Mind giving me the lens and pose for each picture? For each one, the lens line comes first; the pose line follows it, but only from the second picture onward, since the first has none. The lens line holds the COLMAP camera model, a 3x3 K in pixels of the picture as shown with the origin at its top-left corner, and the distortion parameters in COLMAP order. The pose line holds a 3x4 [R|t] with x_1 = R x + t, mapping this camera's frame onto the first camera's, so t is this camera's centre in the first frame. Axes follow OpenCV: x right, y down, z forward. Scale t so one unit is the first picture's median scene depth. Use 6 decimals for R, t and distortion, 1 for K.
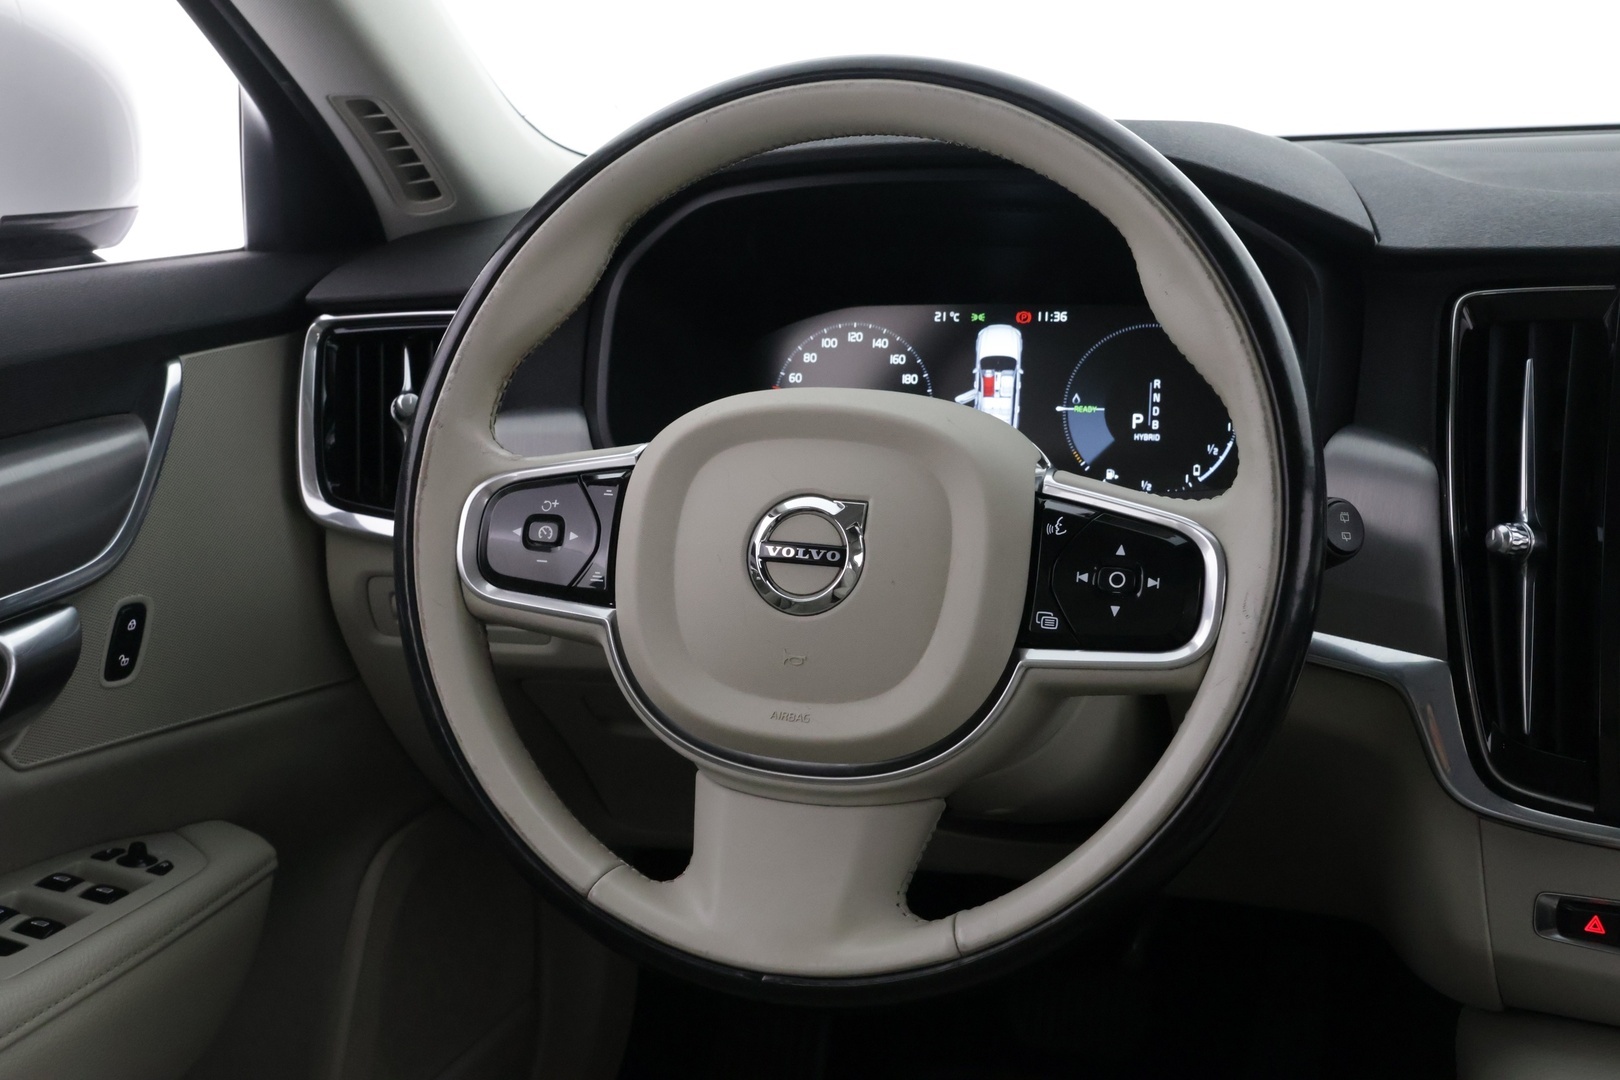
lens RADIAL K [[1819.3, 0, 800.4], [0, 1819.3, 538.4], [0, 0, 1]] dist [-0.006795, -0.010959]
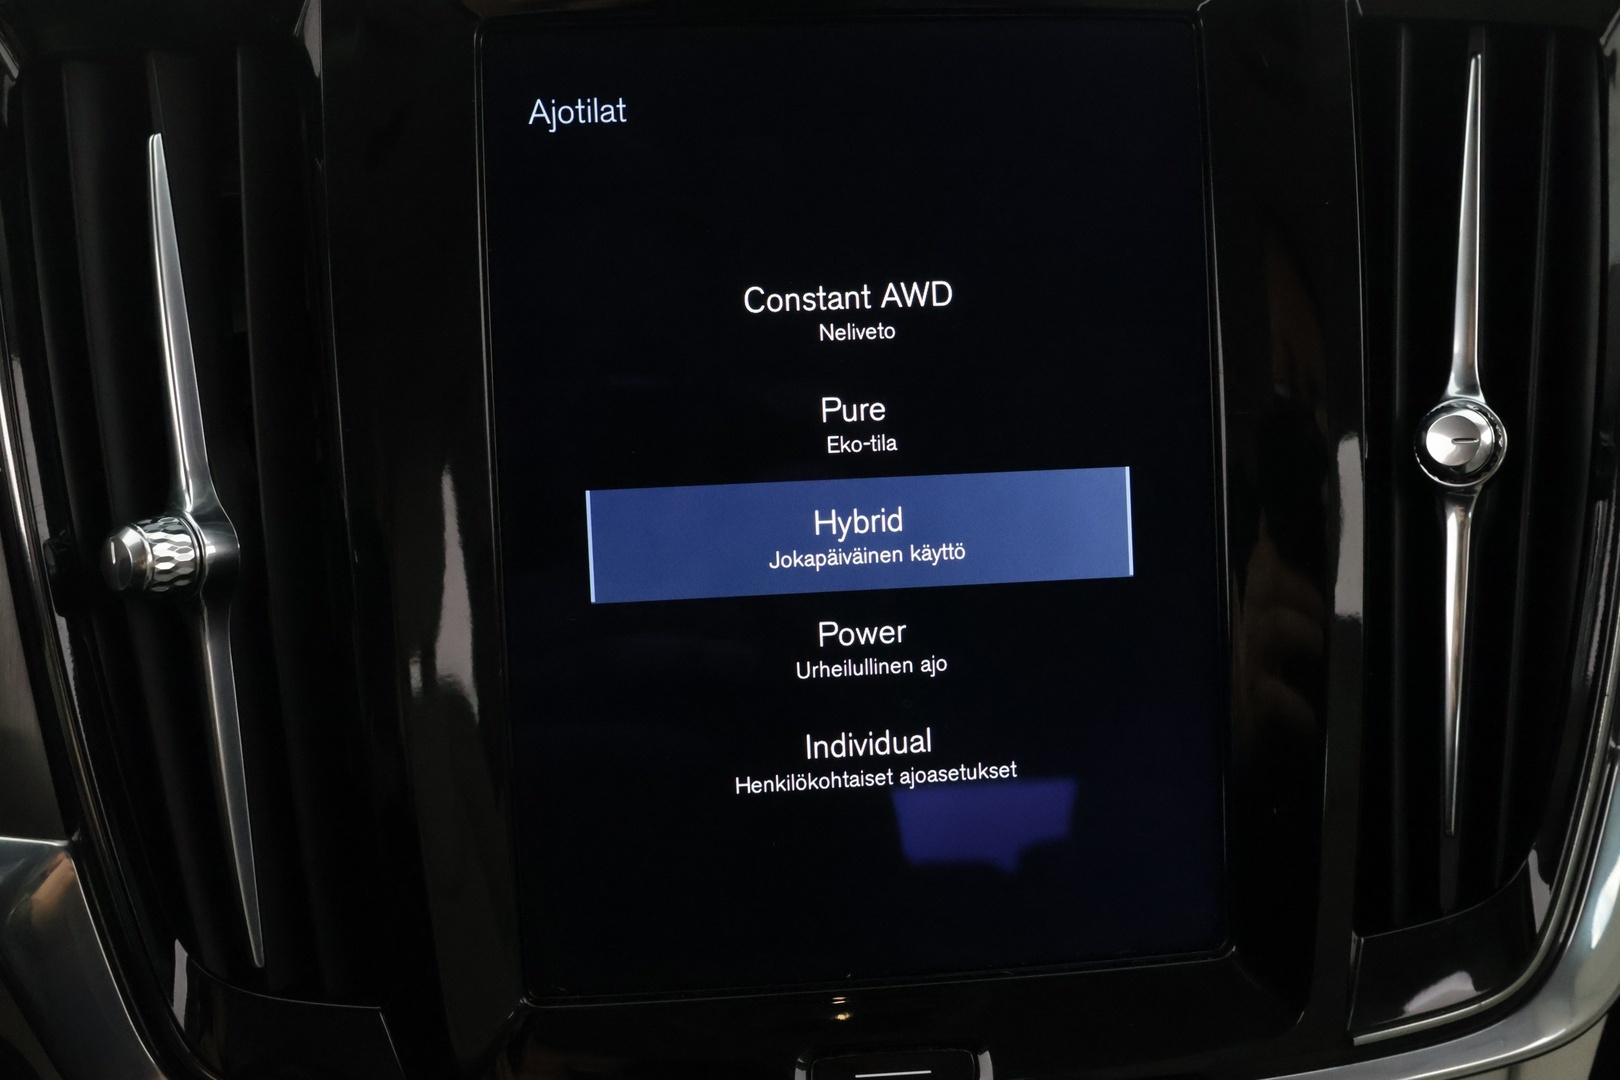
lens RADIAL K [[1688.5, 0, 808.4], [0, 1688.5, 545.1], [0, 0, 1]] dist [-0.007657, -0.001232]
pose [[0.850257, -0.173869, 0.496823, 0.317972], [0.103009, 0.980582, 0.166878, -0.053156], [-0.516191, -0.090712, 0.851656, 0.562091]]
